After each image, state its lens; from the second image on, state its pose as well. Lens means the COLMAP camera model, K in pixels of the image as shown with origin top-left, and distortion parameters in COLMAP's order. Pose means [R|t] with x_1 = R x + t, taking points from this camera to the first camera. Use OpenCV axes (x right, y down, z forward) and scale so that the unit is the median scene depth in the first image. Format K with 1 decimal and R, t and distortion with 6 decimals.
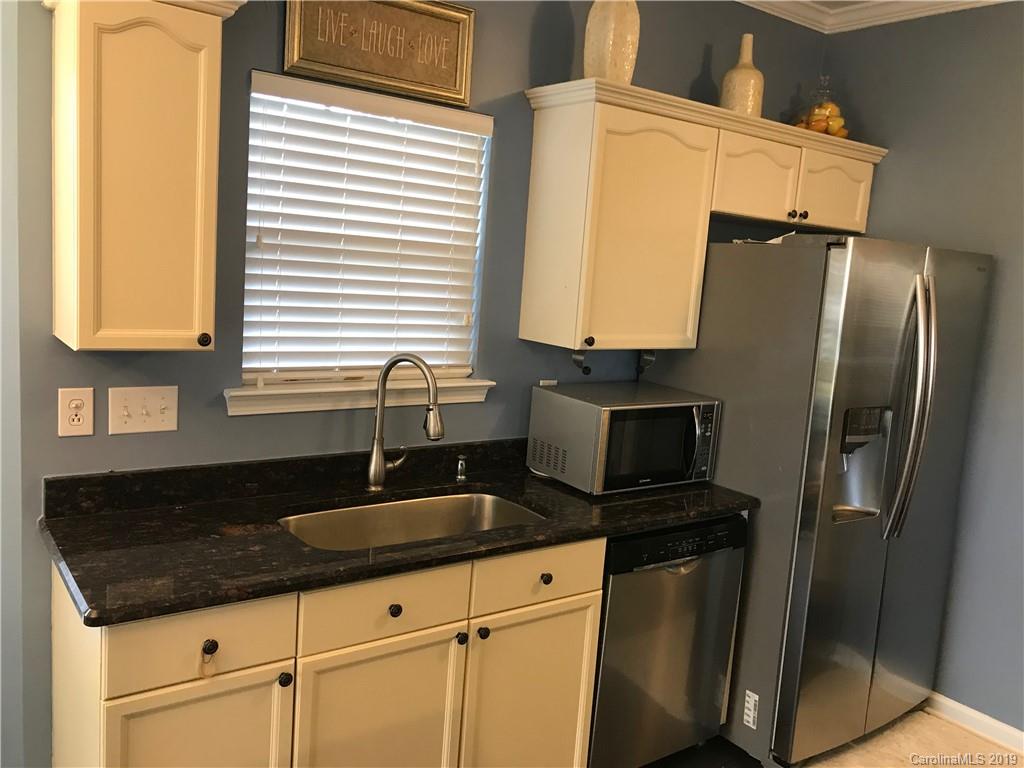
lens RADIAL K [[834.8, 0, 508.7], [0, 834.8, 370.8], [0, 0, 1]] dist [0.019166, -0.029626]
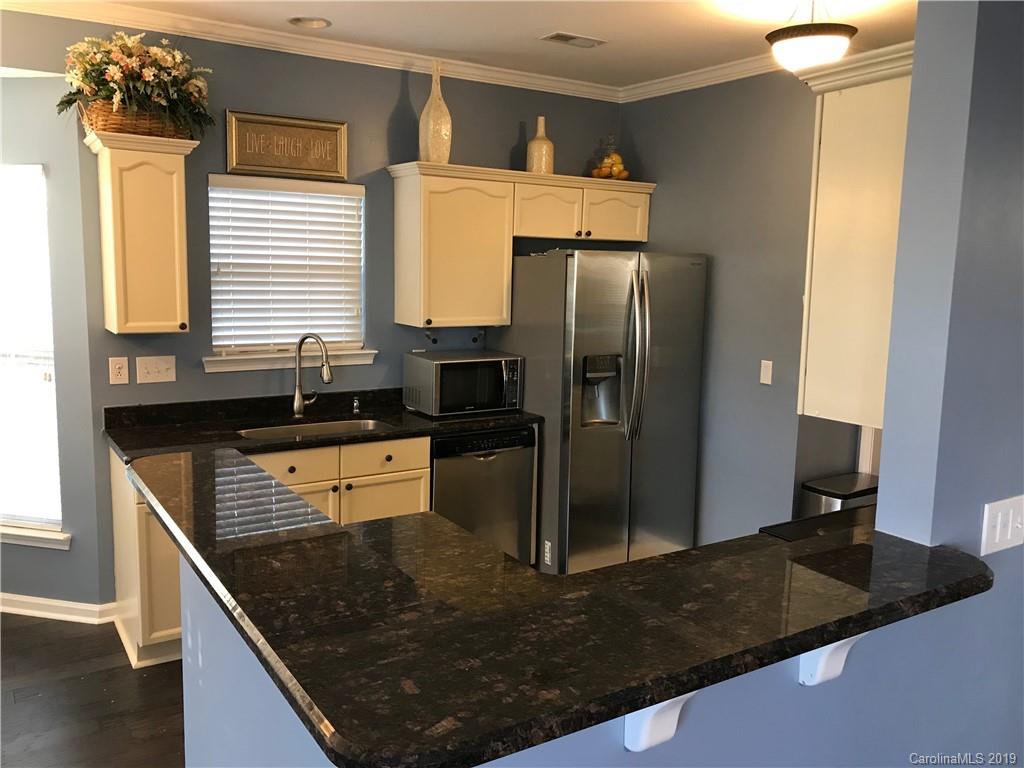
lens RADIAL K [[834.8, 0, 504.8], [0, 834.8, 378.7], [0, 0, 1]] dist [0.019166, -0.029626]
pose [[0.997607, -0.040598, -0.055971, 0.343985], [0.040860, 0.999159, 0.003552, 0.077896], [0.055779, -0.005830, 0.998426, -0.628450]]
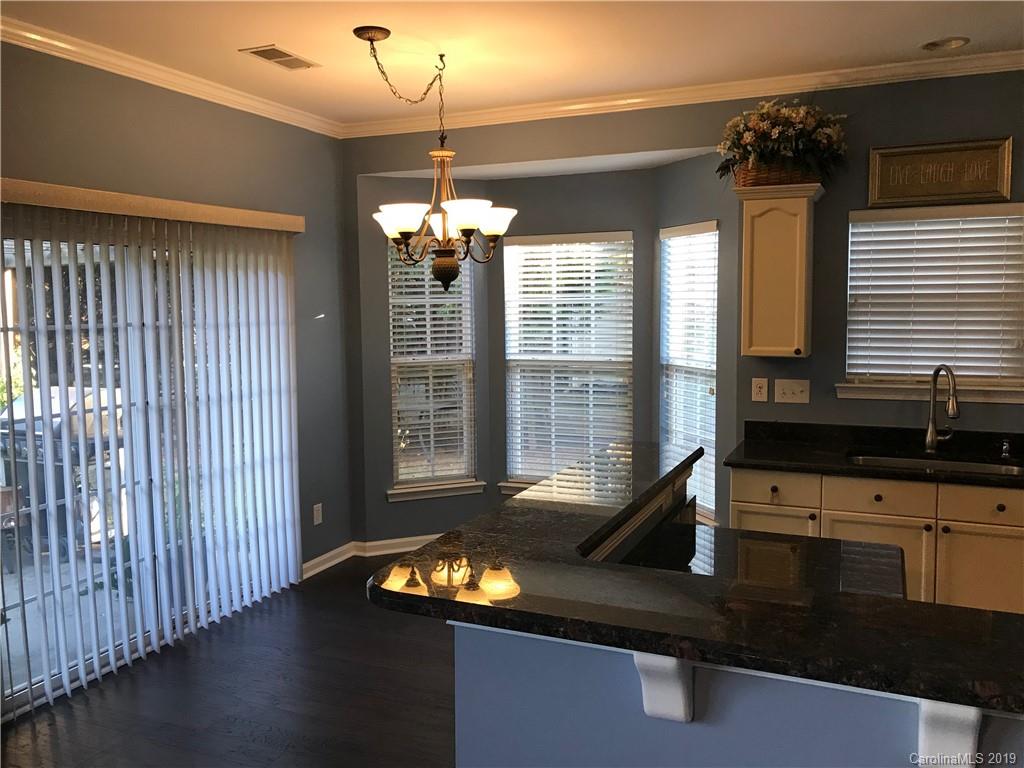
lens RADIAL K [[834.8, 0, 515.9], [0, 834.8, 376.9], [0, 0, 1]] dist [0.019166, -0.029626]
pose [[0.513733, 0.002512, -0.857946, 0.796900], [-0.067345, 0.997028, -0.037406, 0.112846], [0.855303, 0.076995, 0.512376, -0.490776]]
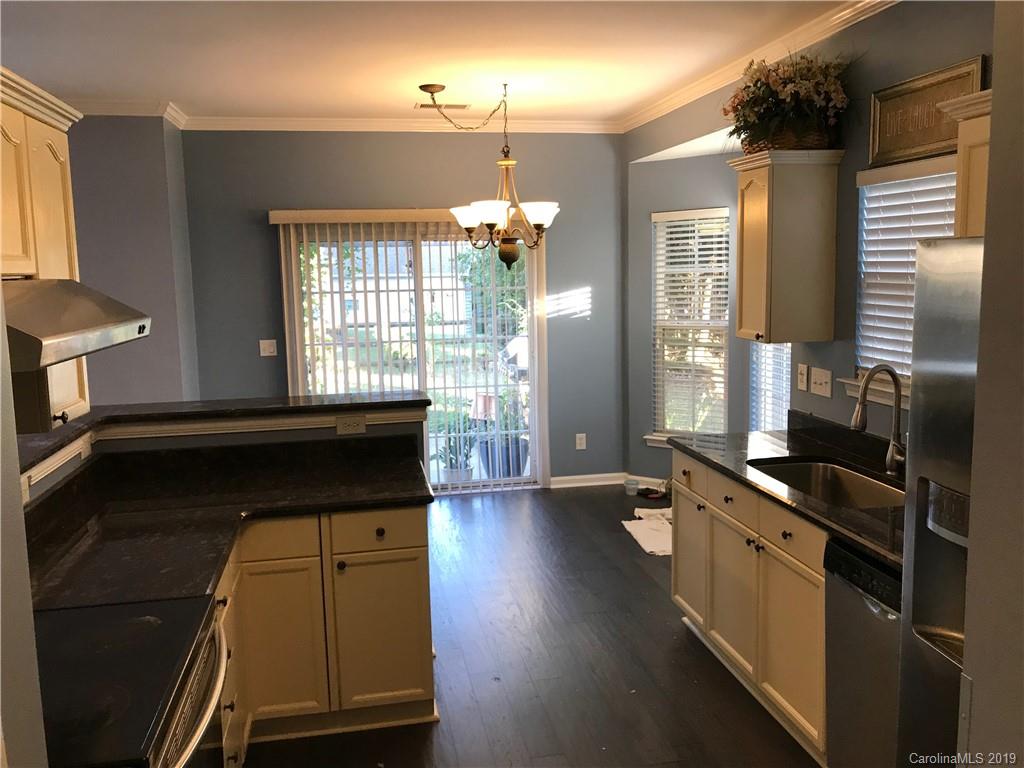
lens RADIAL K [[834.8, 0, 507.3], [0, 834.8, 390.8], [0, 0, 1]] dist [0.019166, -0.029626]
pose [[-0.412609, 0.077592, -0.907598, 1.216346], [-0.125746, 0.981974, 0.141117, -0.085984], [0.902187, 0.172353, -0.395415, 0.957901]]
